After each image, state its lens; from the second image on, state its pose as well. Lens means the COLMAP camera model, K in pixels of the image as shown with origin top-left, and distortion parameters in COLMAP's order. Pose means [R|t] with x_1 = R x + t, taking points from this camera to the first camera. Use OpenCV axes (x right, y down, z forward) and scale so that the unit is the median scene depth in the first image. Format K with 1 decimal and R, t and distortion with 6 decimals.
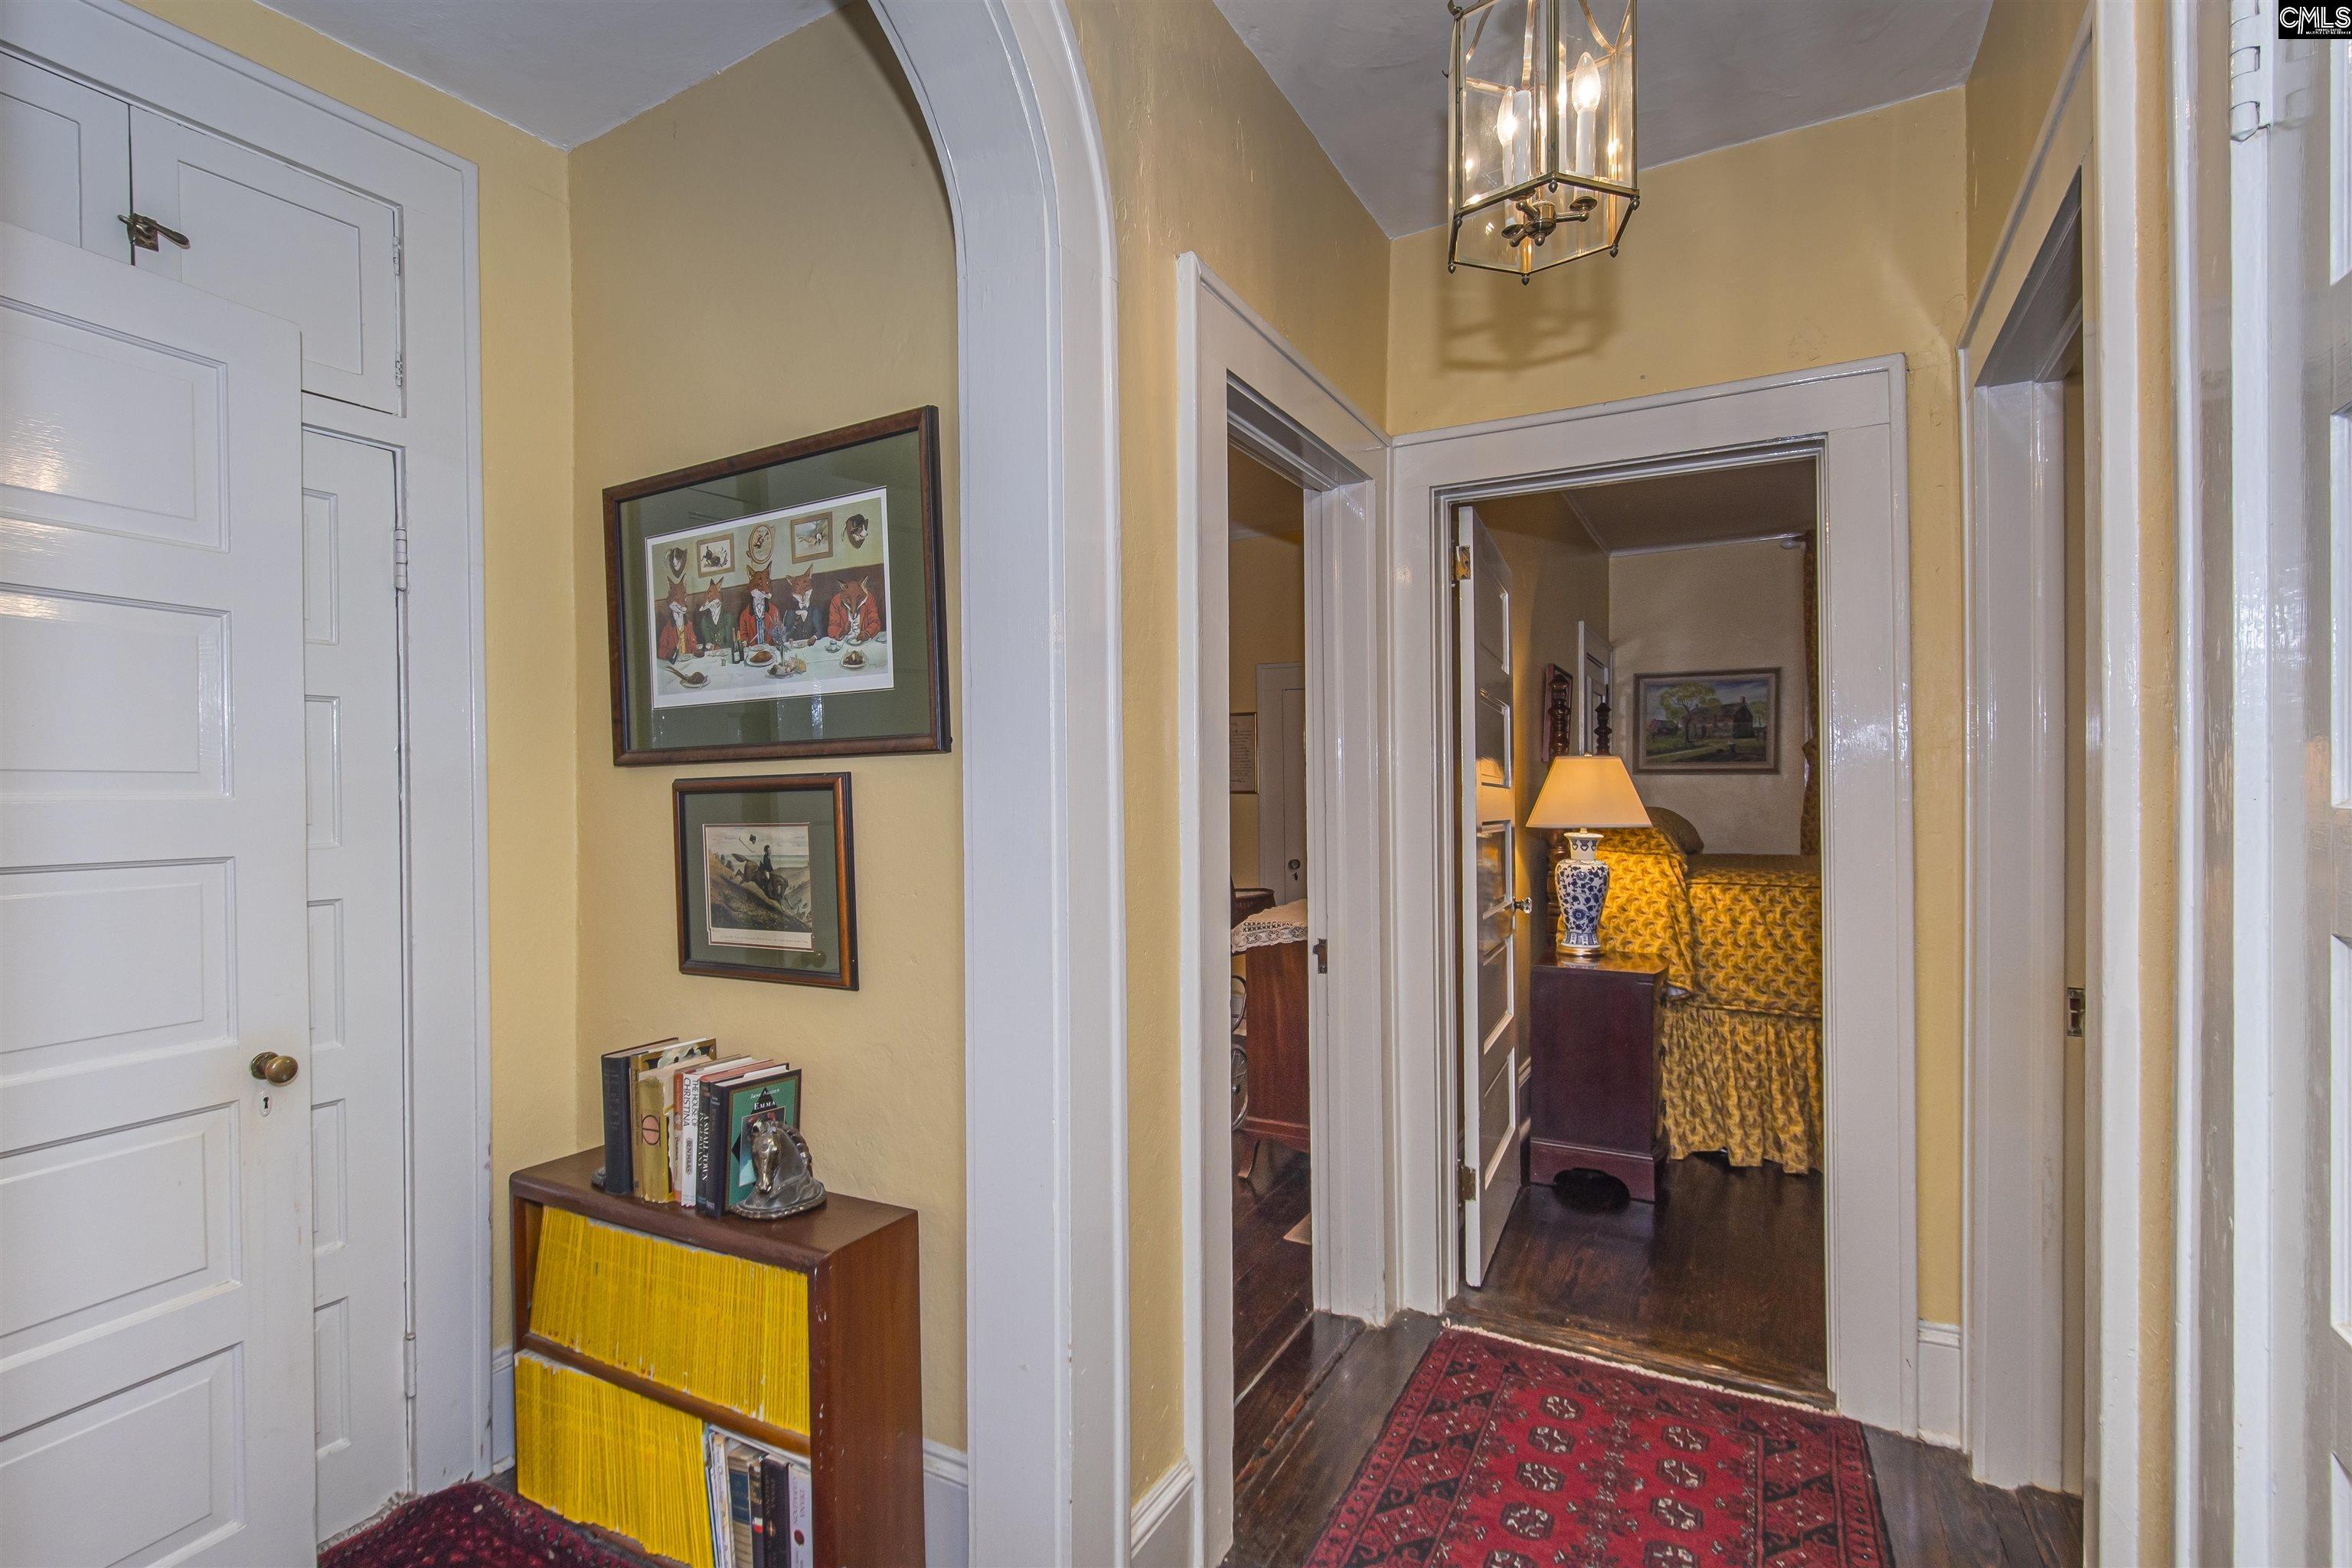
lens RADIAL K [[1075.9, 0, 1180.9], [0, 1075.9, 800.8], [0, 0, 1]] dist [-0.003775, 0.000180]
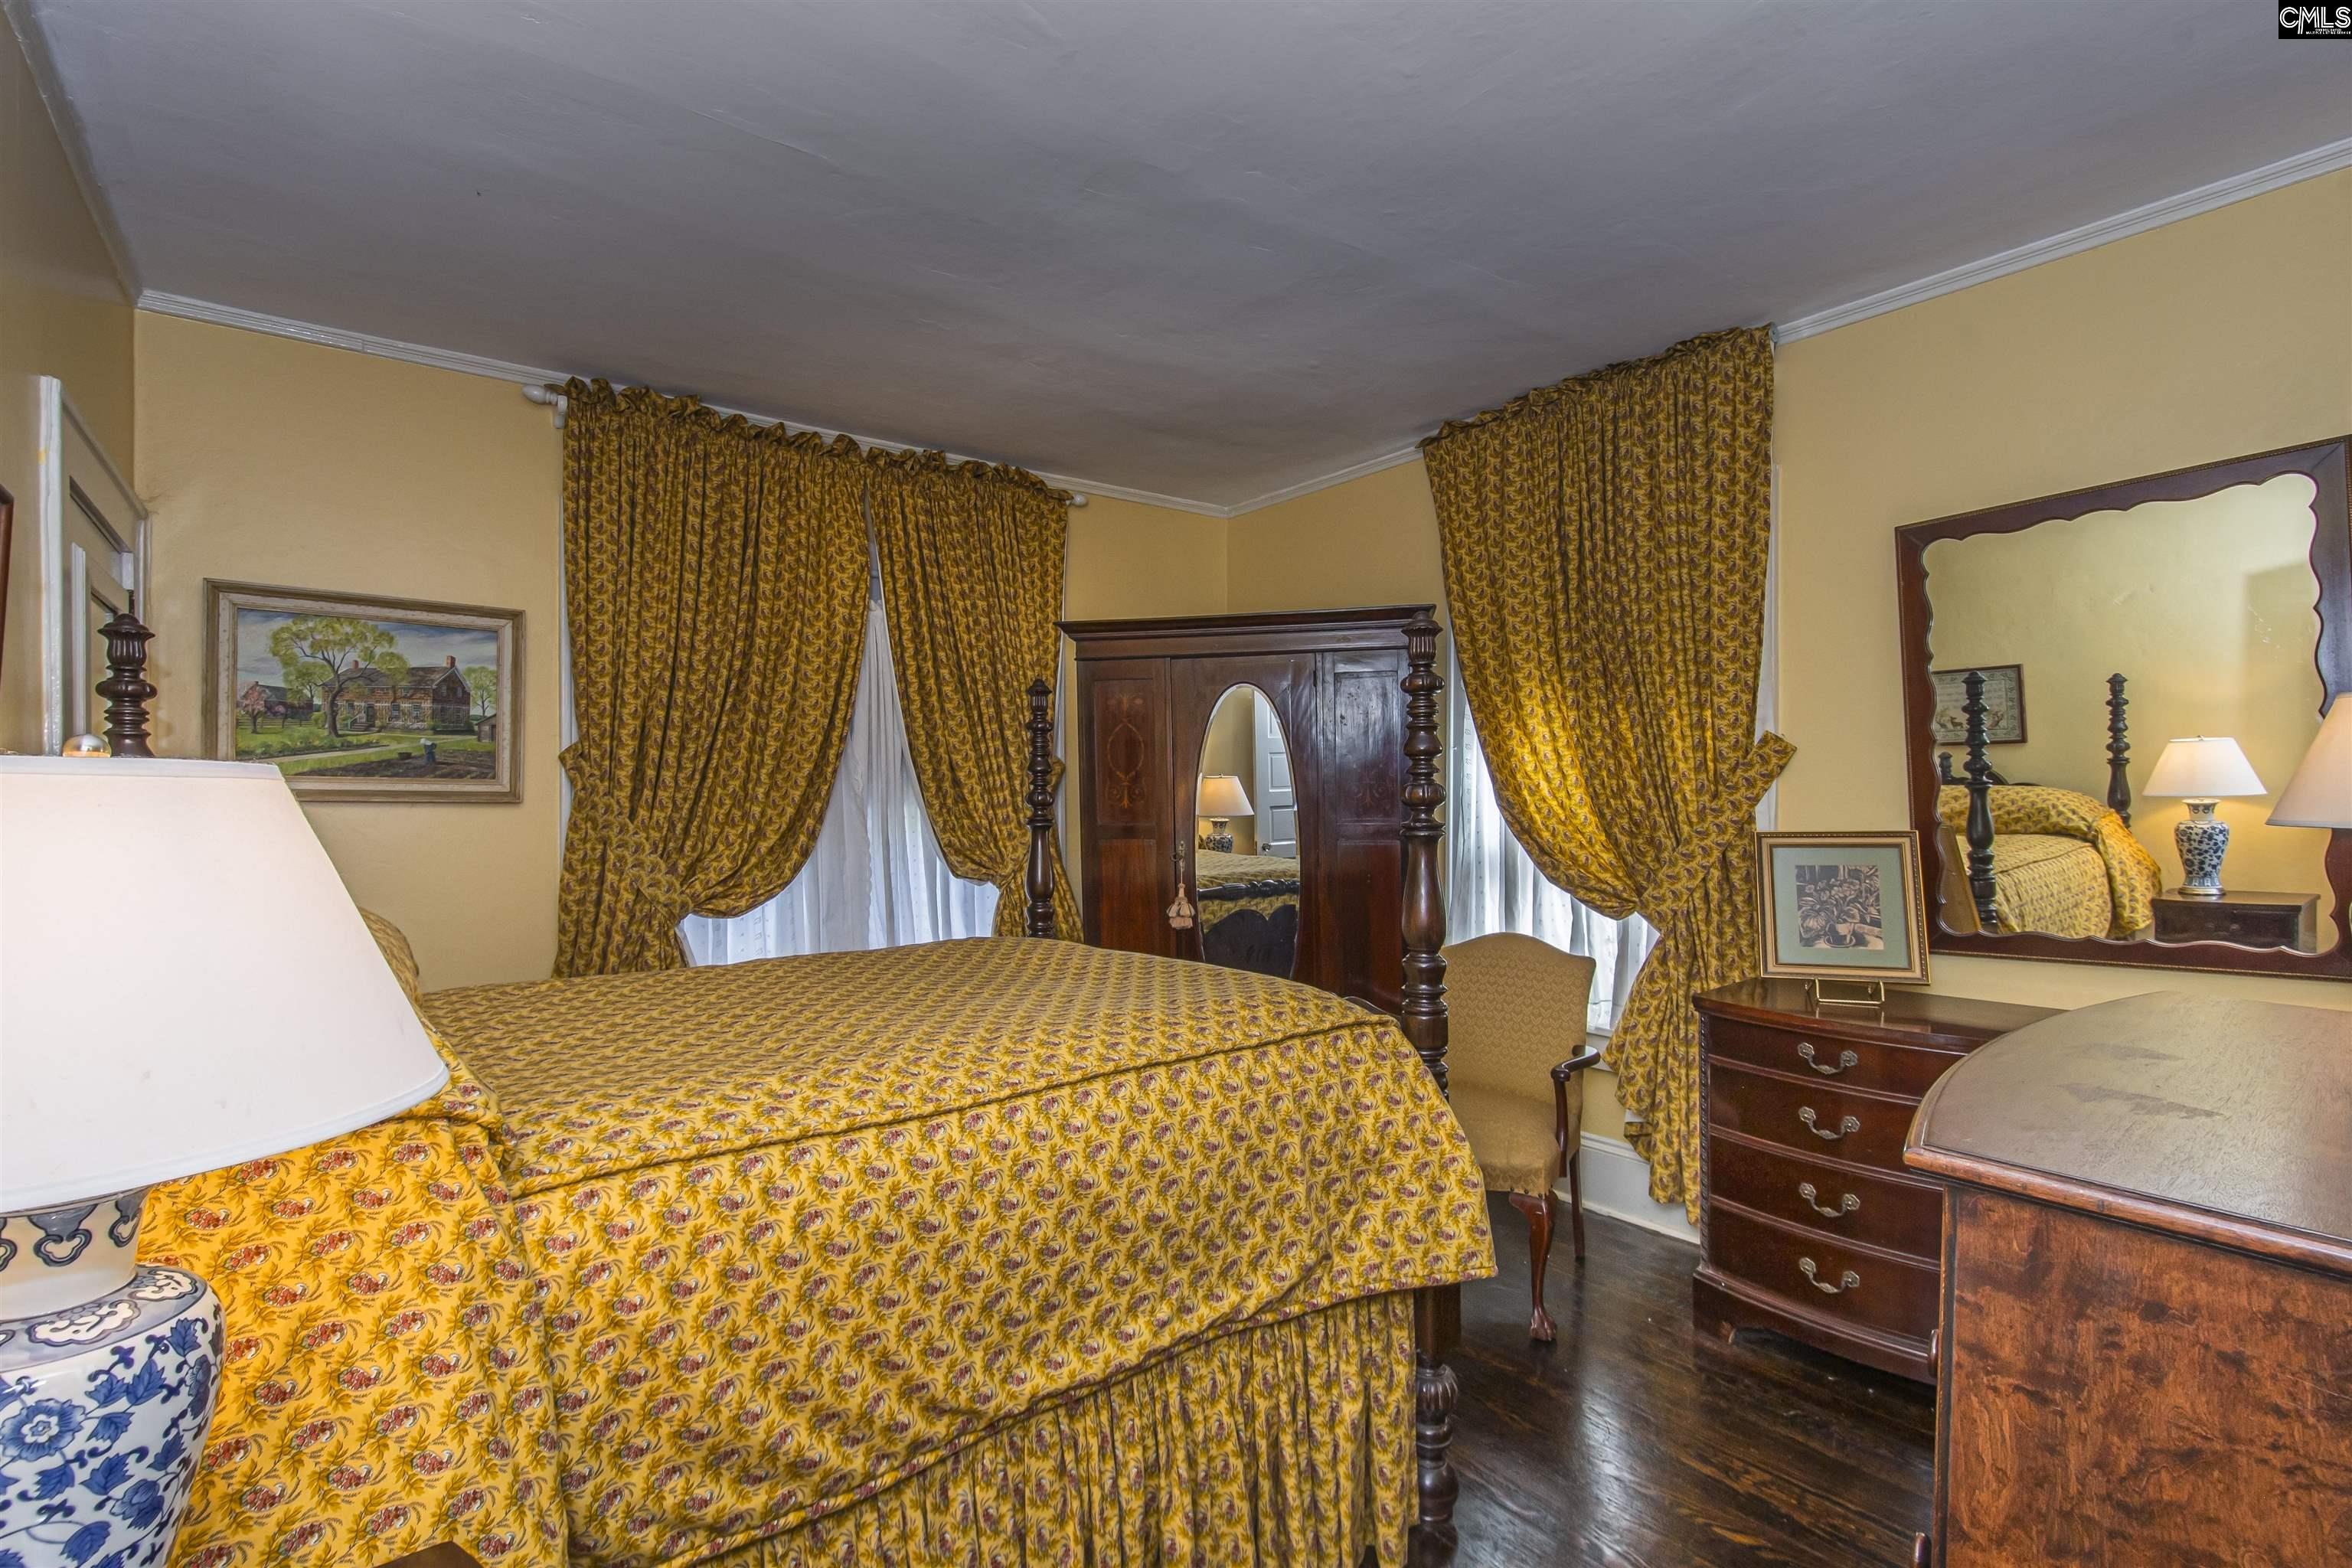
lens RADIAL K [[1075.9, 0, 1112.5], [0, 1075.9, 802.9], [0, 0, 1]] dist [-0.003775, 0.000180]
pose [[0.422307, 0.003496, 0.906446, 0.181900], [0.005747, 0.999962, -0.006534, -0.019304], [-0.906434, 0.007969, 0.422271, 0.484718]]
